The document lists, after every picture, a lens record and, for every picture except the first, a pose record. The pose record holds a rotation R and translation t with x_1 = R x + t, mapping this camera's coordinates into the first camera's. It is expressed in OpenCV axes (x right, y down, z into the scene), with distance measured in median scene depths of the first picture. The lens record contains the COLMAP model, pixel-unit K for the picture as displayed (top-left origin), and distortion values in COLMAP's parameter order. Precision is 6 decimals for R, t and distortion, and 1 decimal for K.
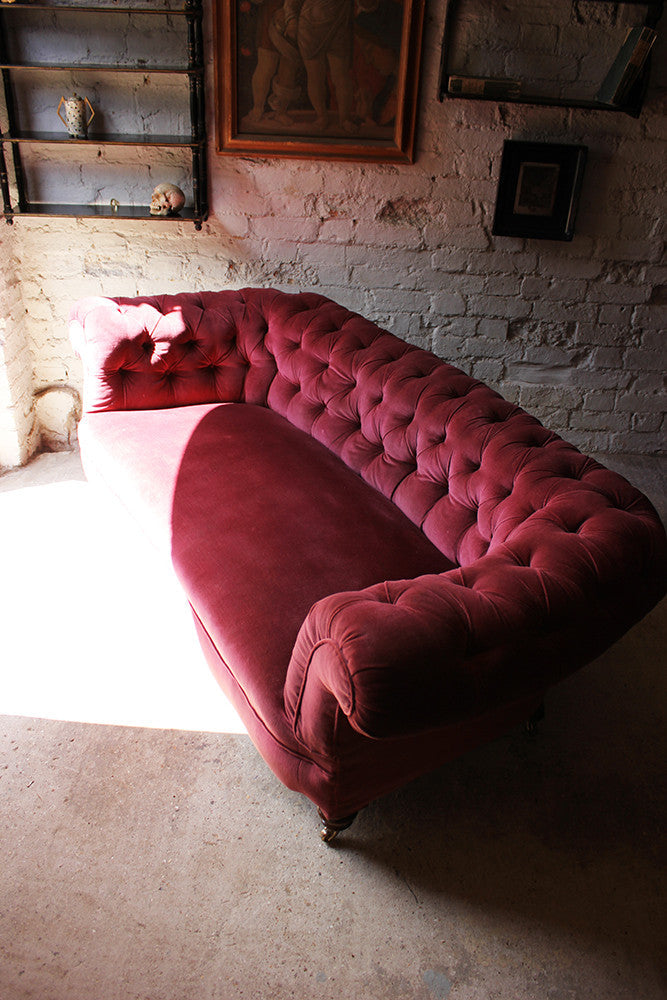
lens RADIAL K [[814.2, 0, 336.6], [0, 814.2, 503.3], [0, 0, 1]] dist [-0.170313, 0.137371]
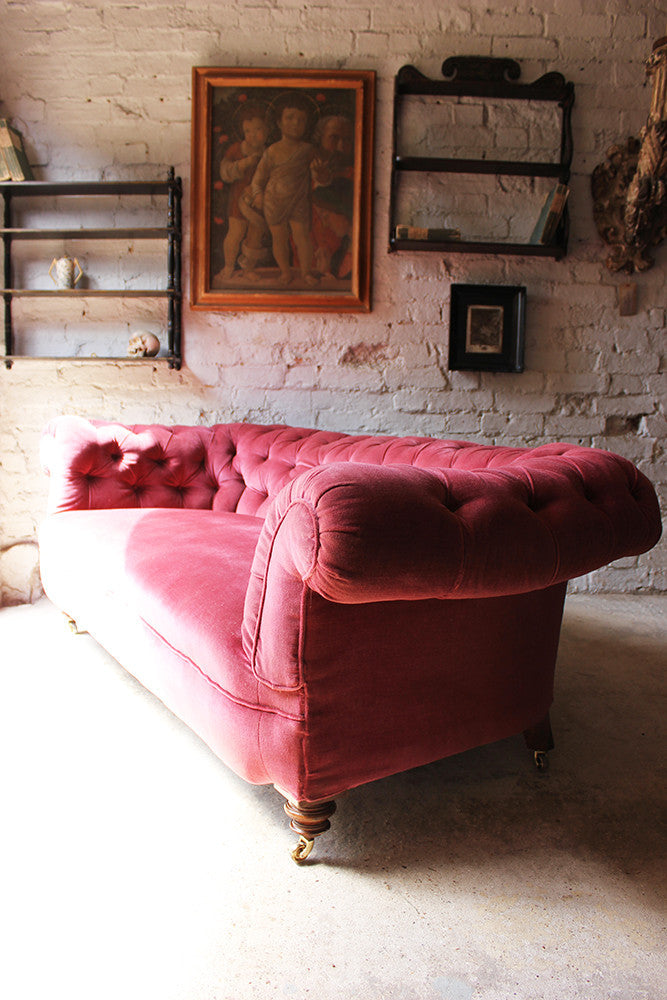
lens RADIAL K [[814.2, 0, 336.2], [0, 814.2, 507.2], [0, 0, 1]] dist [-0.170313, 0.137371]
pose [[0.999098, -0.029063, 0.030964, 0.007230], [0.039188, 0.911912, -0.408510, 0.269067], [-0.016363, 0.409355, 0.912229, 0.092027]]
